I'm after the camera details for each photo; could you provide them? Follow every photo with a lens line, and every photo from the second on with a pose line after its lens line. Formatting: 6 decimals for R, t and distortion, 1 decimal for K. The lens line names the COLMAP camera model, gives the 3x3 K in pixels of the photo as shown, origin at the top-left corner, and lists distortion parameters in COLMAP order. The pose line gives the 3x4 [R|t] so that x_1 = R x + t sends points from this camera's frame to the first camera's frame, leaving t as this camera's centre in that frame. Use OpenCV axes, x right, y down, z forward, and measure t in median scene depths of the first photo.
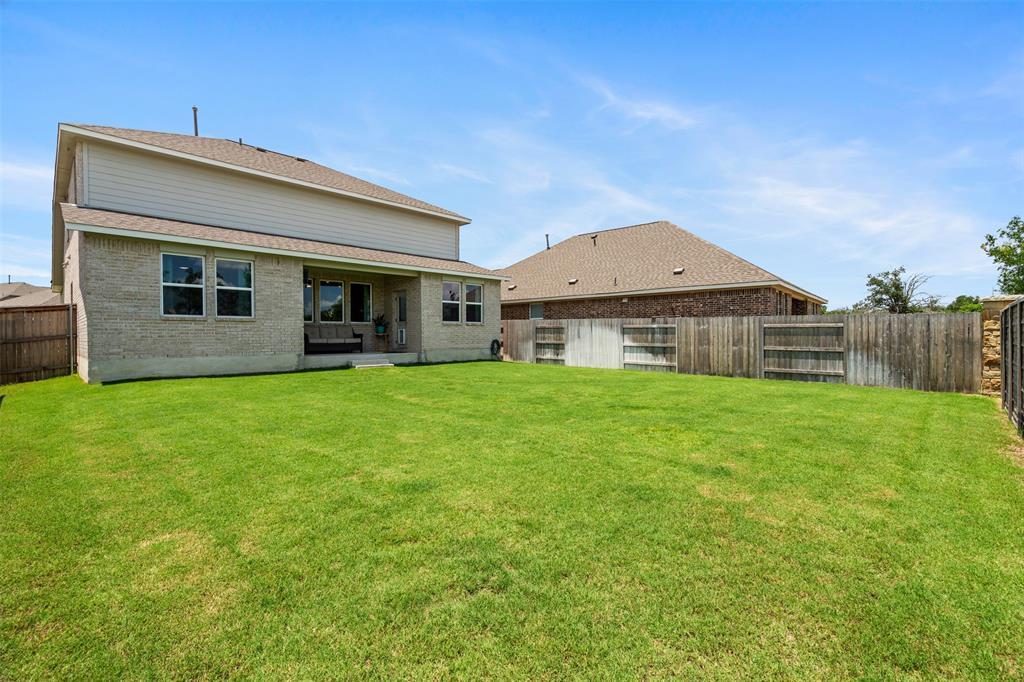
lens RADIAL K [[467.2, 0, 513.6], [0, 467.2, 339.5], [0, 0, 1]] dist [0.007348, -0.000078]
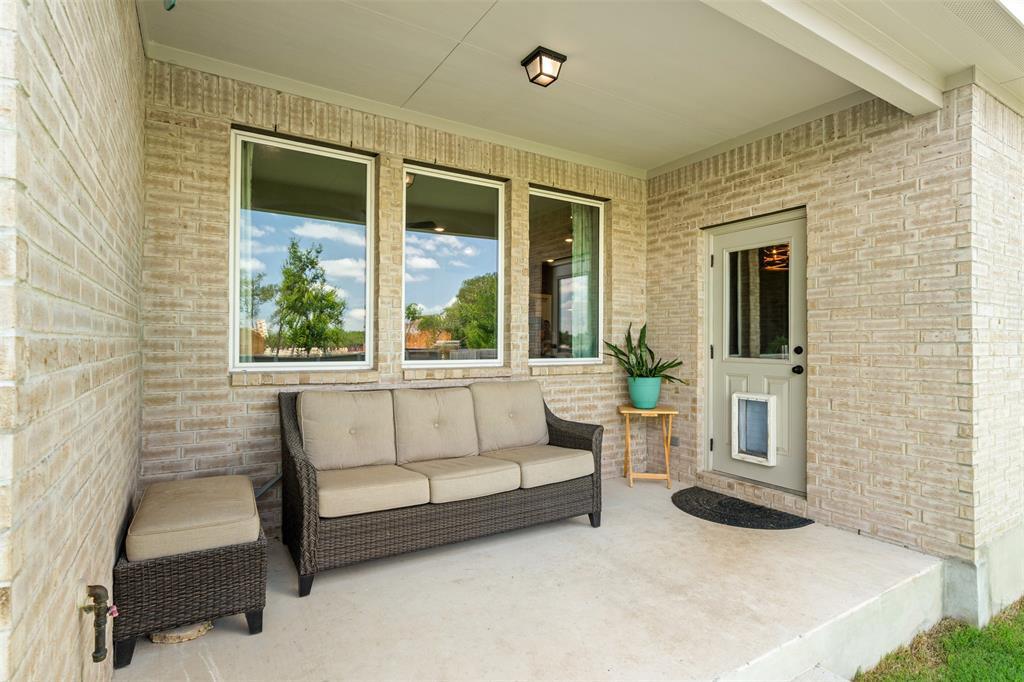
lens RADIAL K [[522.6, 0, 511.9], [0, 522.6, 339.5], [0, 0, 1]] dist [-0.000124, -0.000022]
pose [[0.968254, 0.002915, -0.249952, -0.295809], [-0.004637, 0.999969, -0.006301, -0.047311], [0.249926, 0.007260, 0.968238, 0.755991]]
